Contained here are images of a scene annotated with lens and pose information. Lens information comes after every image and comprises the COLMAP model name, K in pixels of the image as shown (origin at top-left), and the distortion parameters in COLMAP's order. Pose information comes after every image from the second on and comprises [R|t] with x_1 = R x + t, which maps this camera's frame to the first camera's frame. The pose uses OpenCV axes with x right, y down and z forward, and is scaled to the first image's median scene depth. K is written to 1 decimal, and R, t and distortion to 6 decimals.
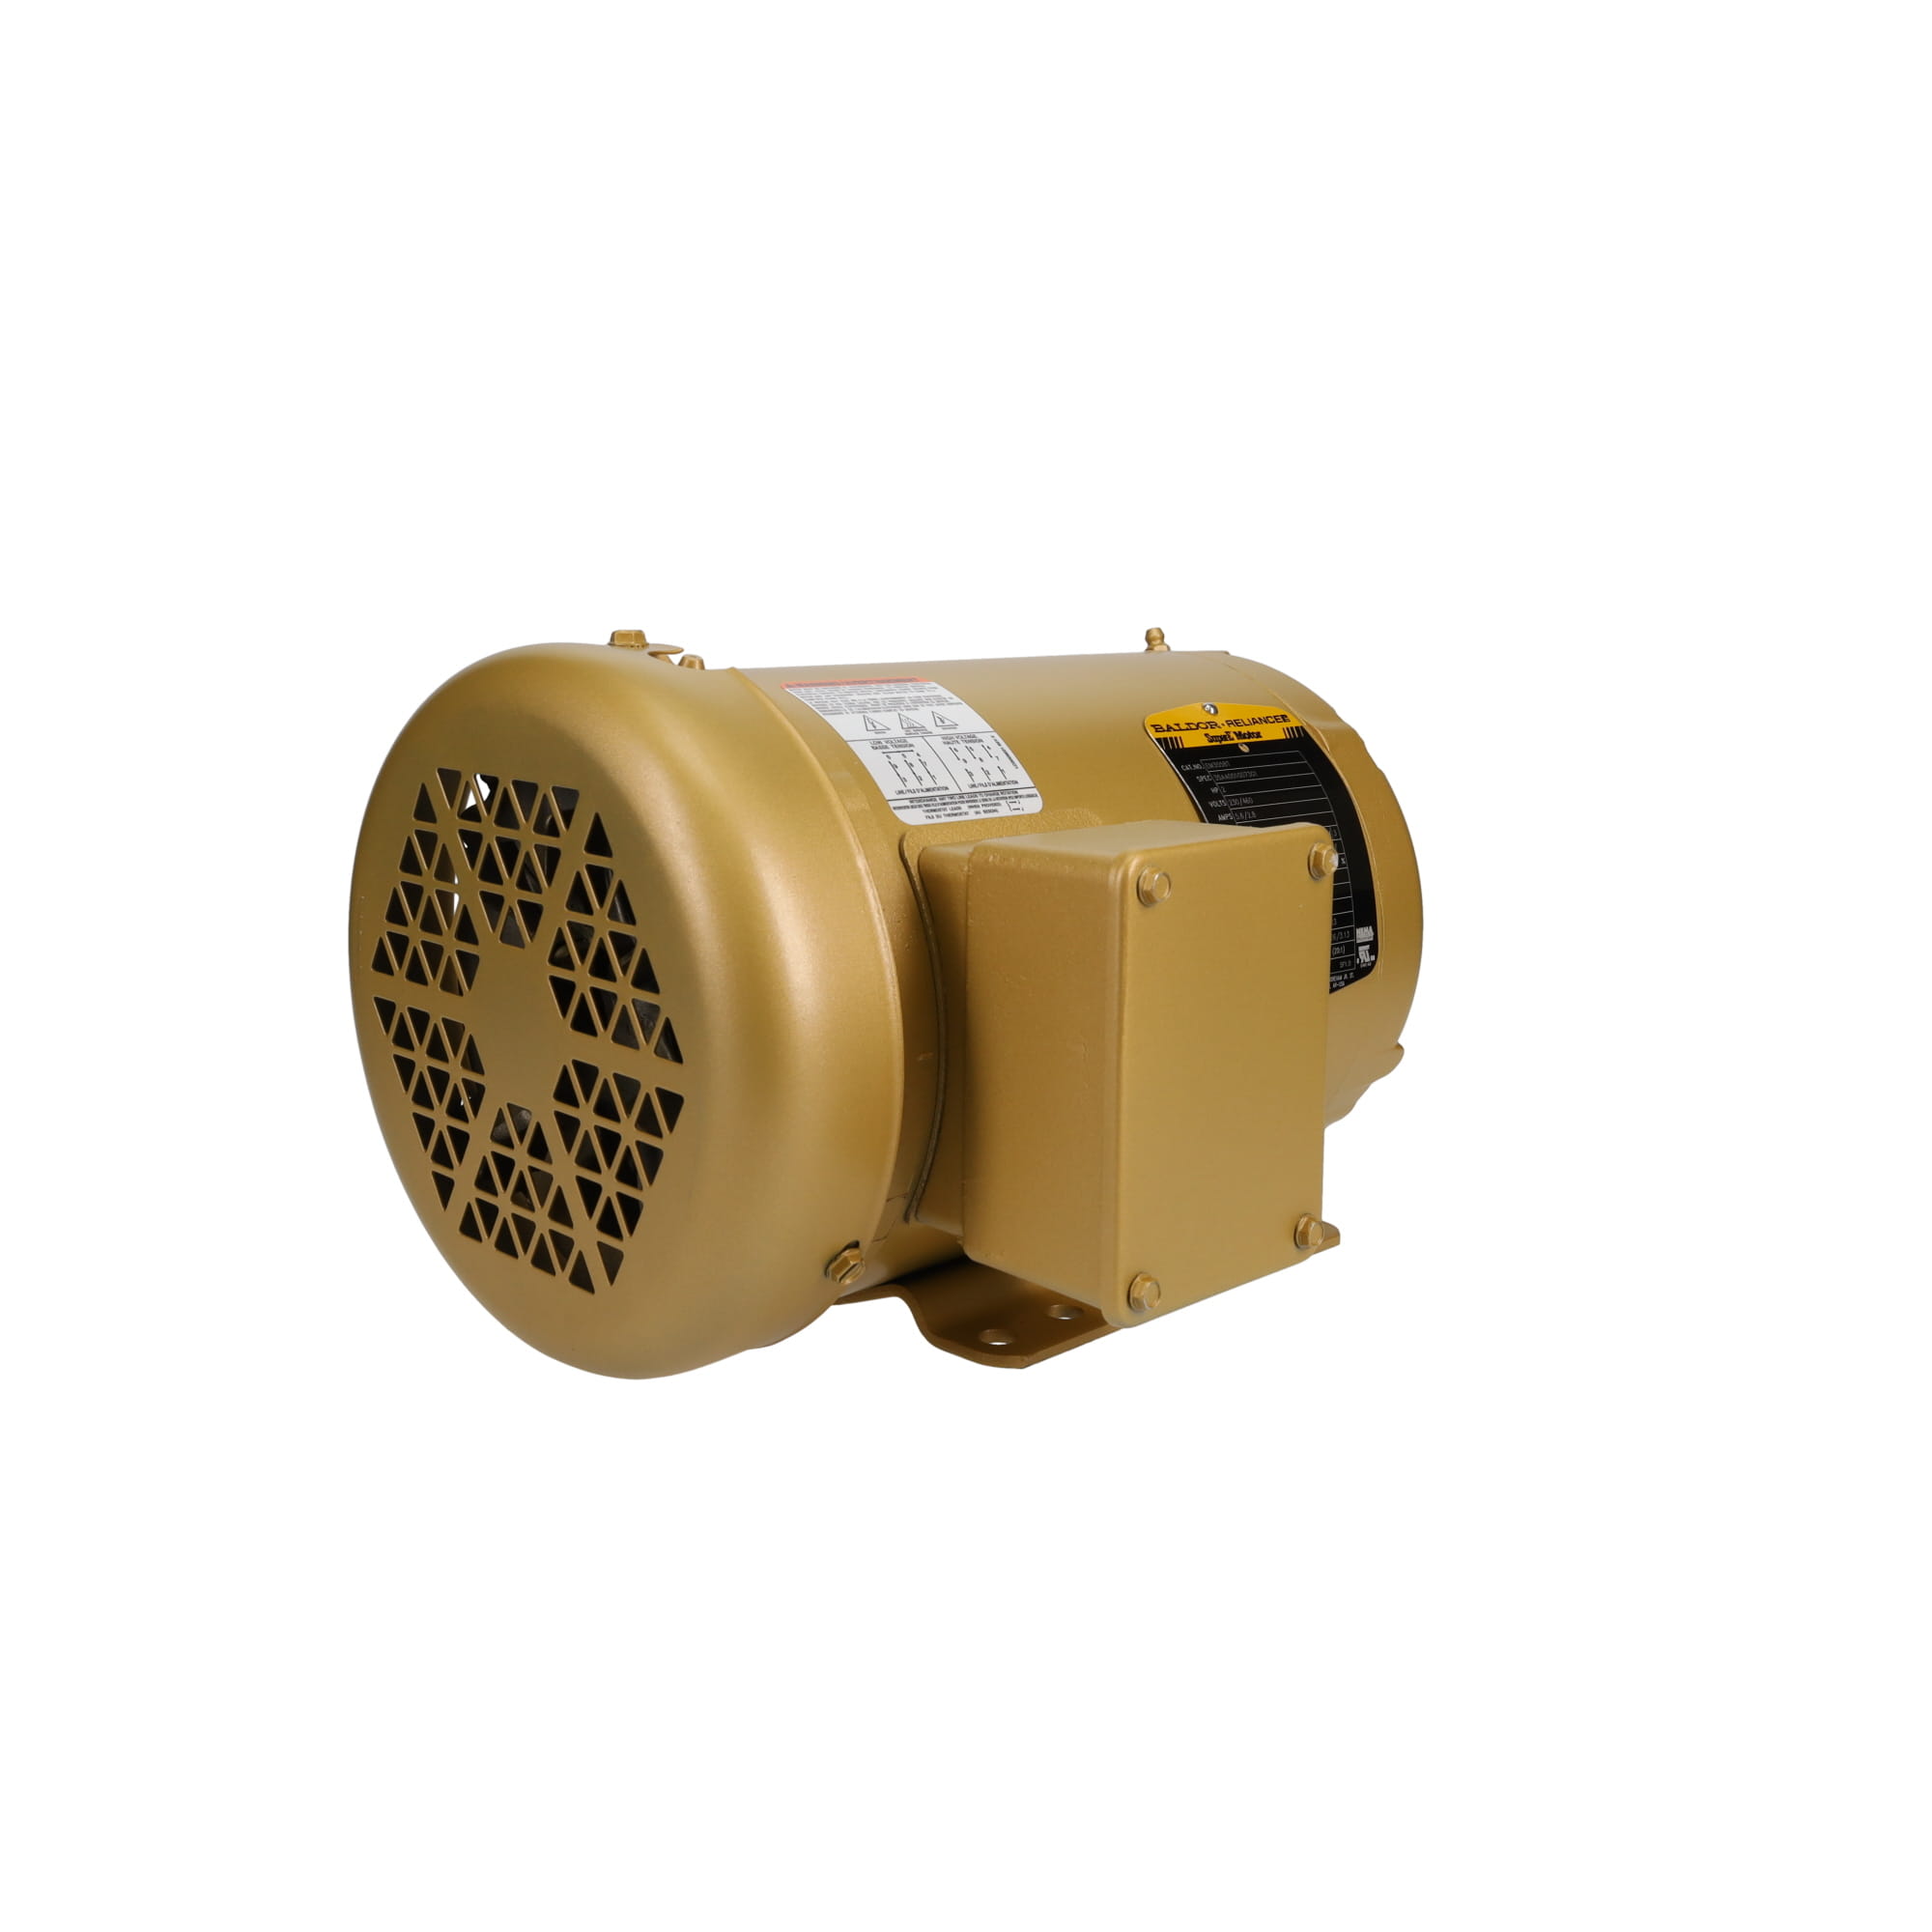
lens RADIAL K [[2022.8, 0, 934.7], [0, 2022.8, 965.6], [0, 0, 1]] dist [0.013238, 0.000660]
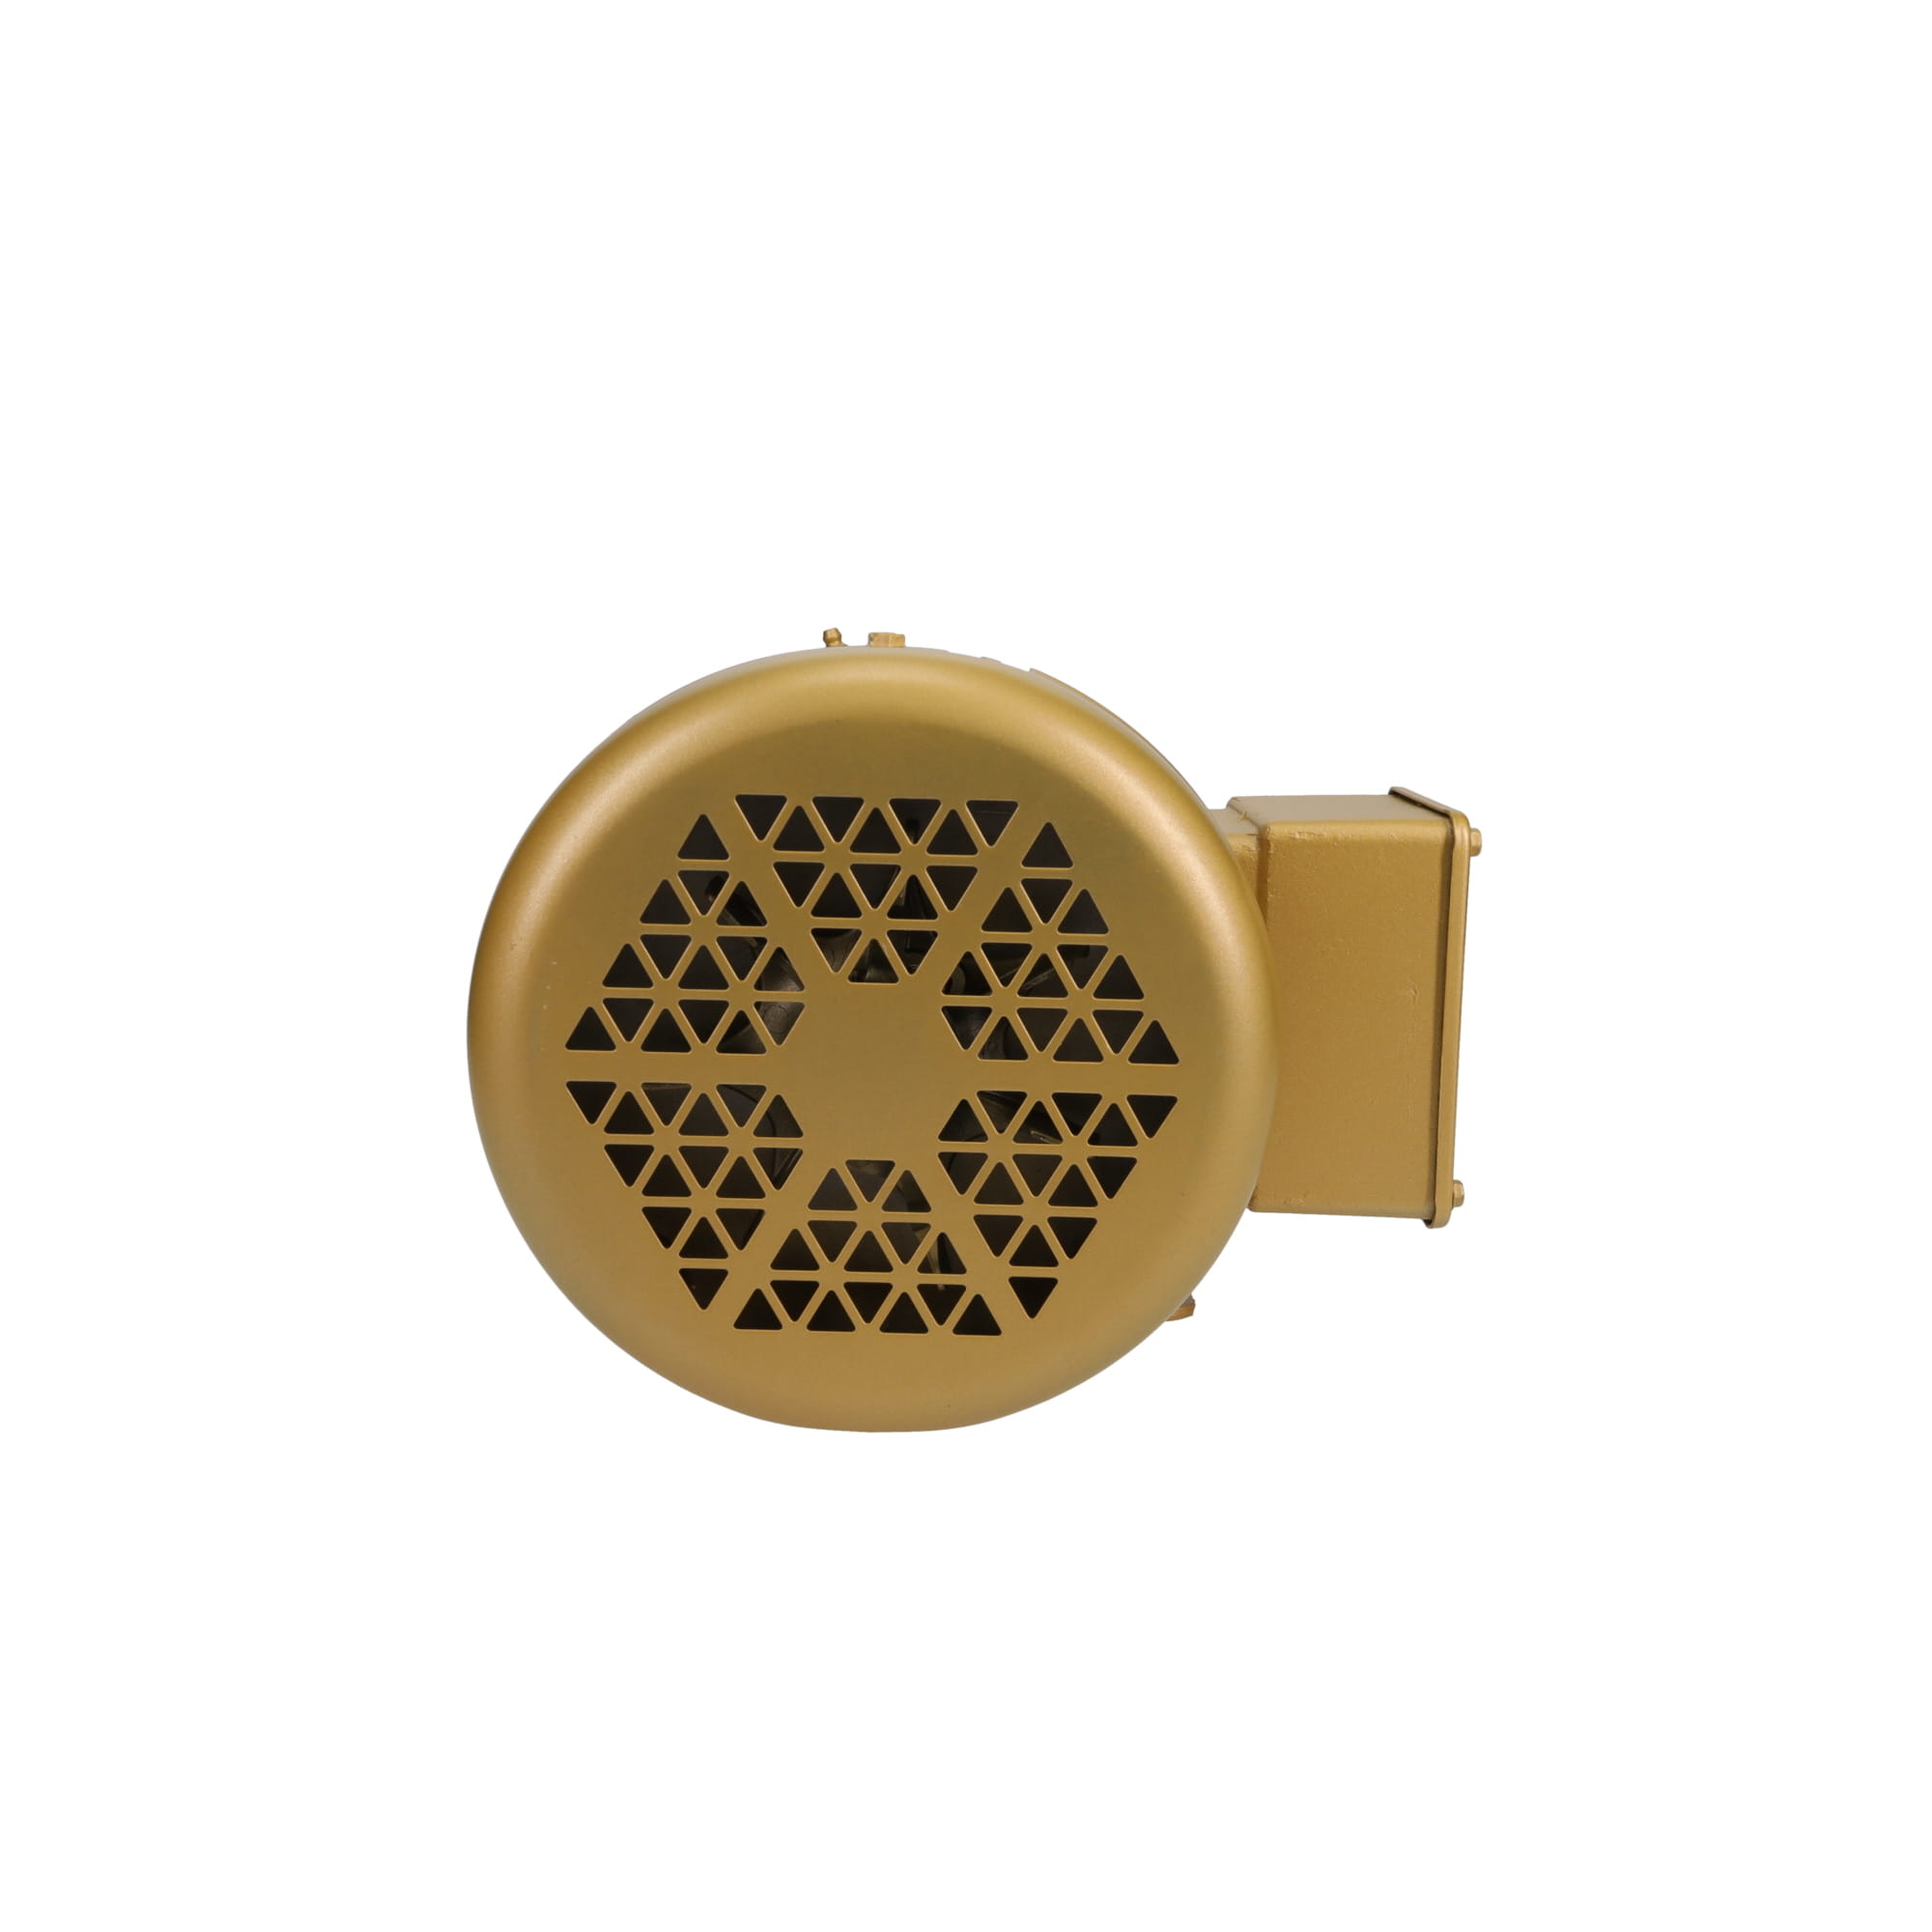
lens RADIAL K [[2022.8, 0, 934.7], [0, 2022.8, 965.6], [0, 0, 1]] dist [0.013238, 0.000660]
pose [[0.707398, -0.127512, 0.695218, -0.798979], [0.129668, 0.990311, 0.049696, -0.057376], [-0.694819, 0.054993, 0.717079, 0.324939]]
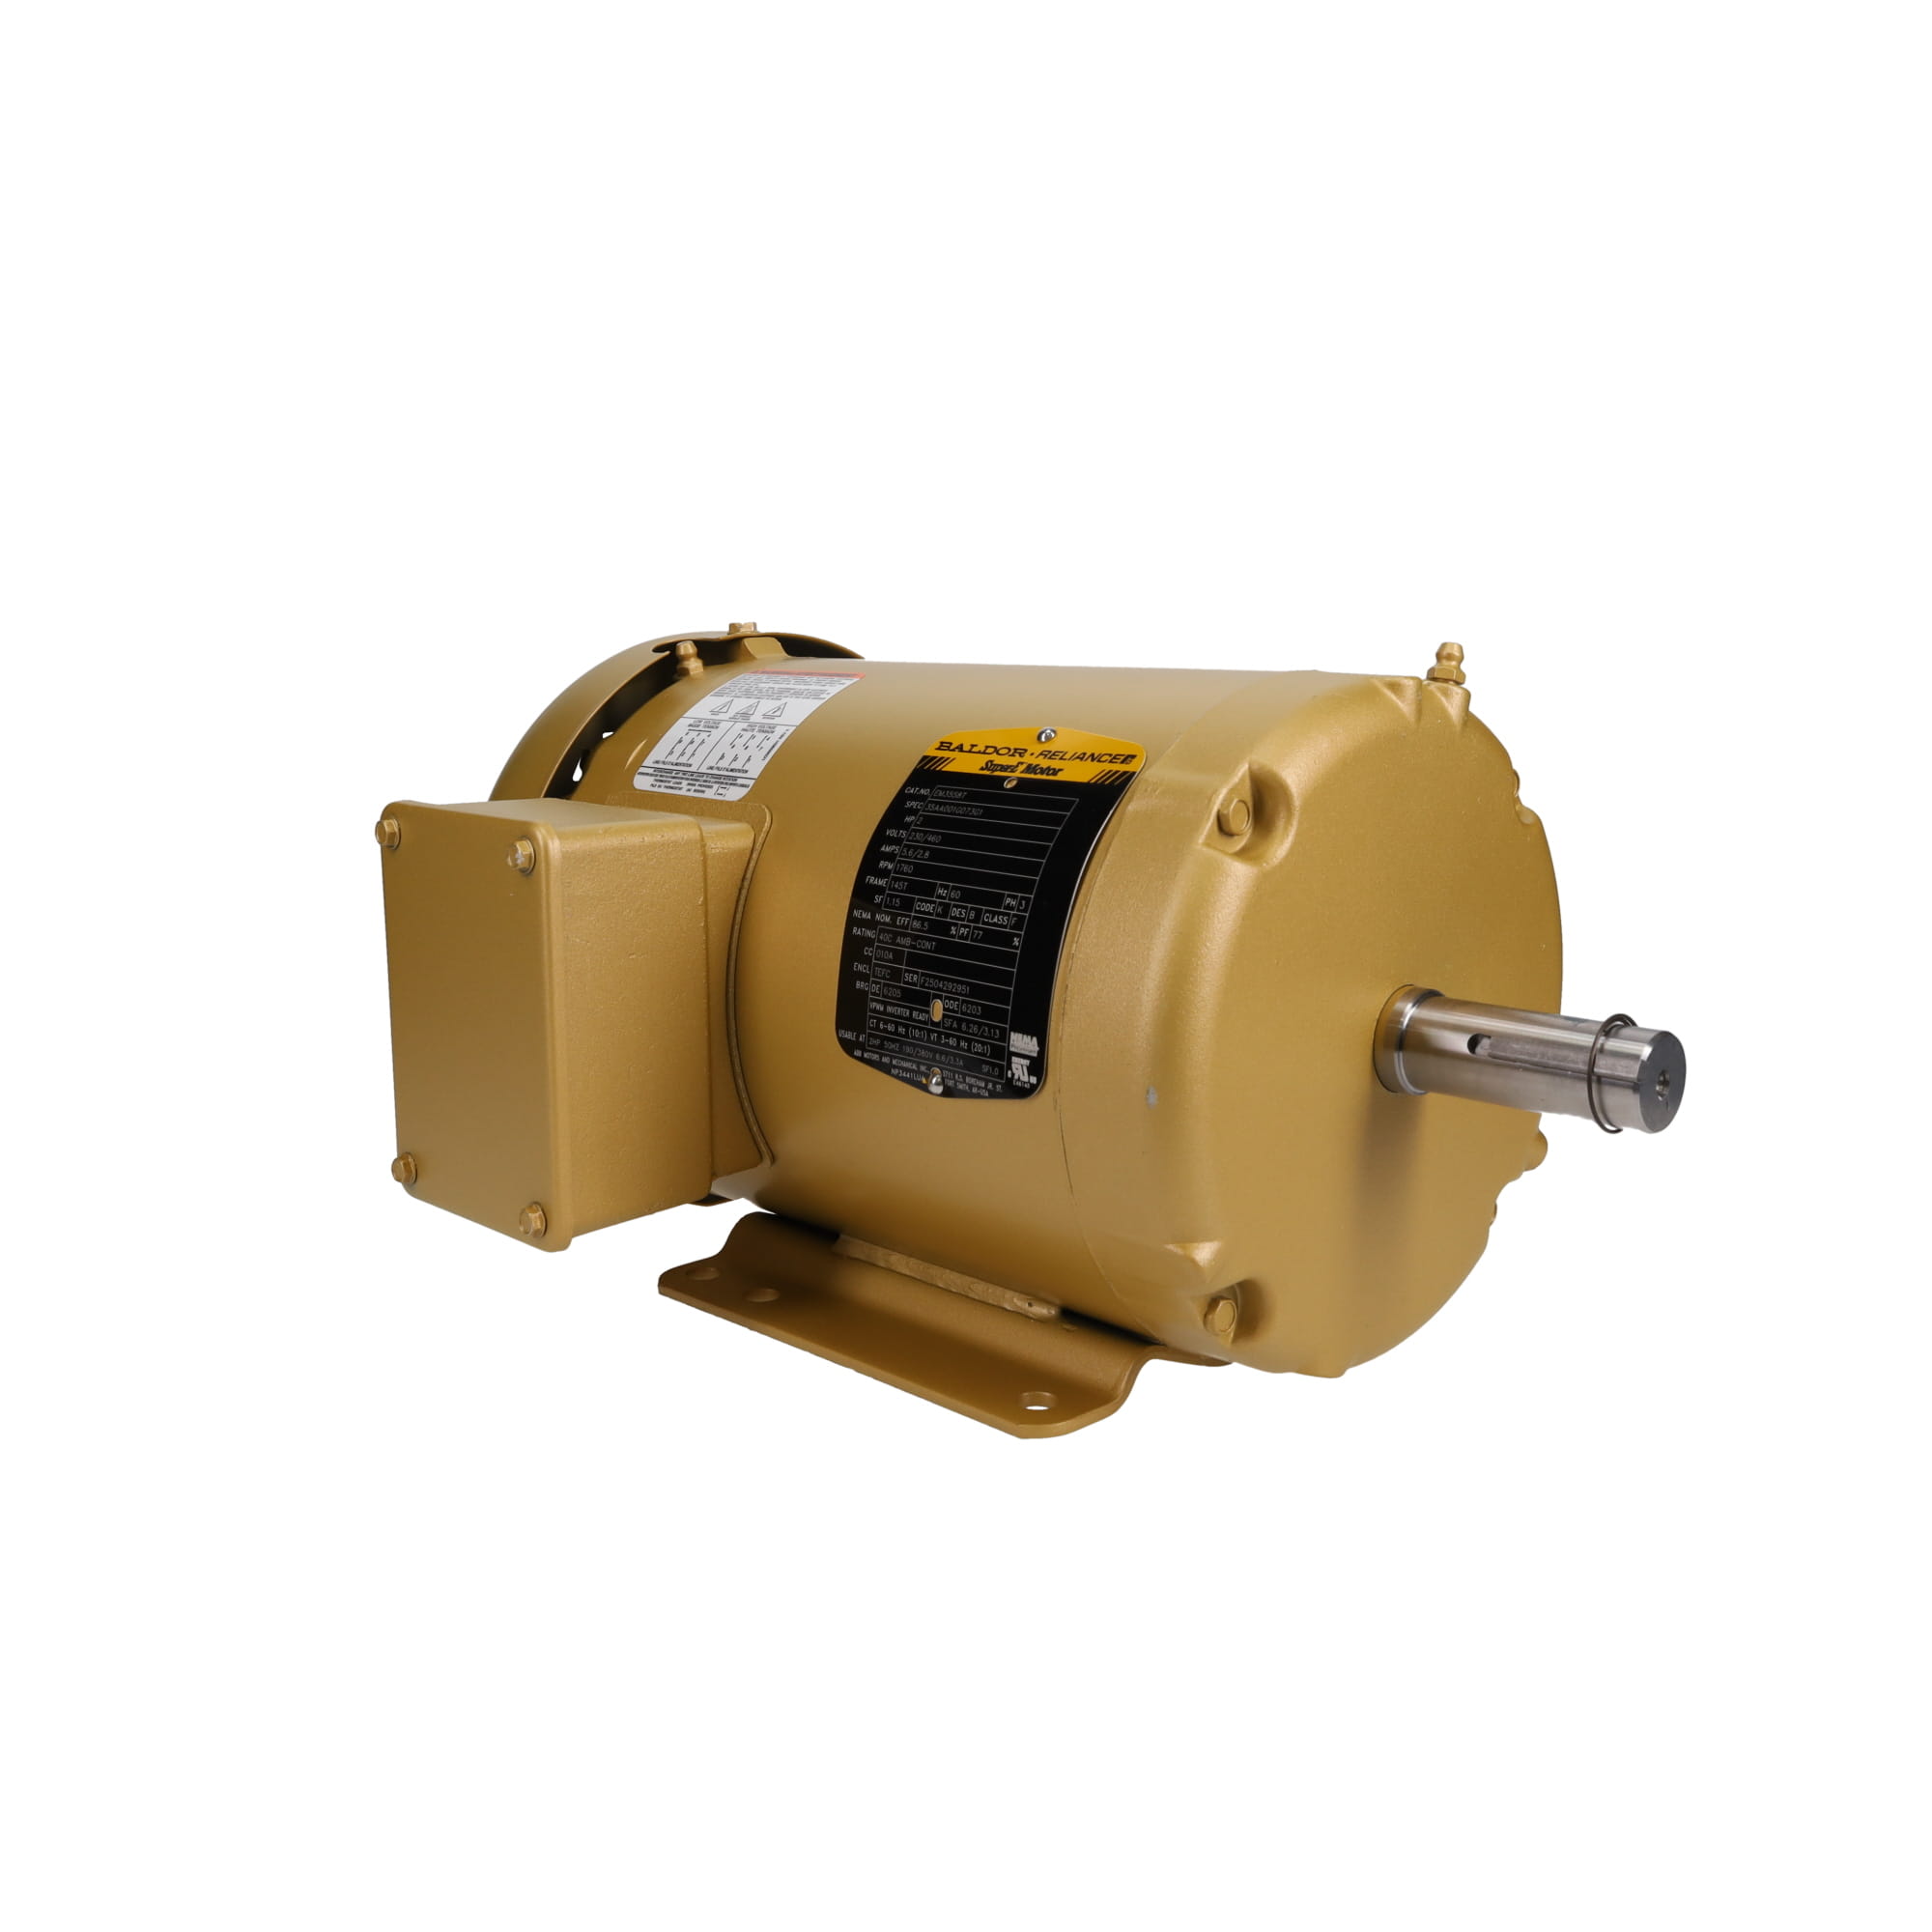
lens RADIAL K [[2022.8, 0, 934.7], [0, 2022.8, 965.6], [0, 0, 1]] dist [0.013238, 0.000660]
pose [[-0.006251, 0.182804, -0.983129, 1.134177], [-0.181543, 0.966604, 0.180886, -0.208388], [0.983363, 0.179611, 0.027144, 1.120375]]
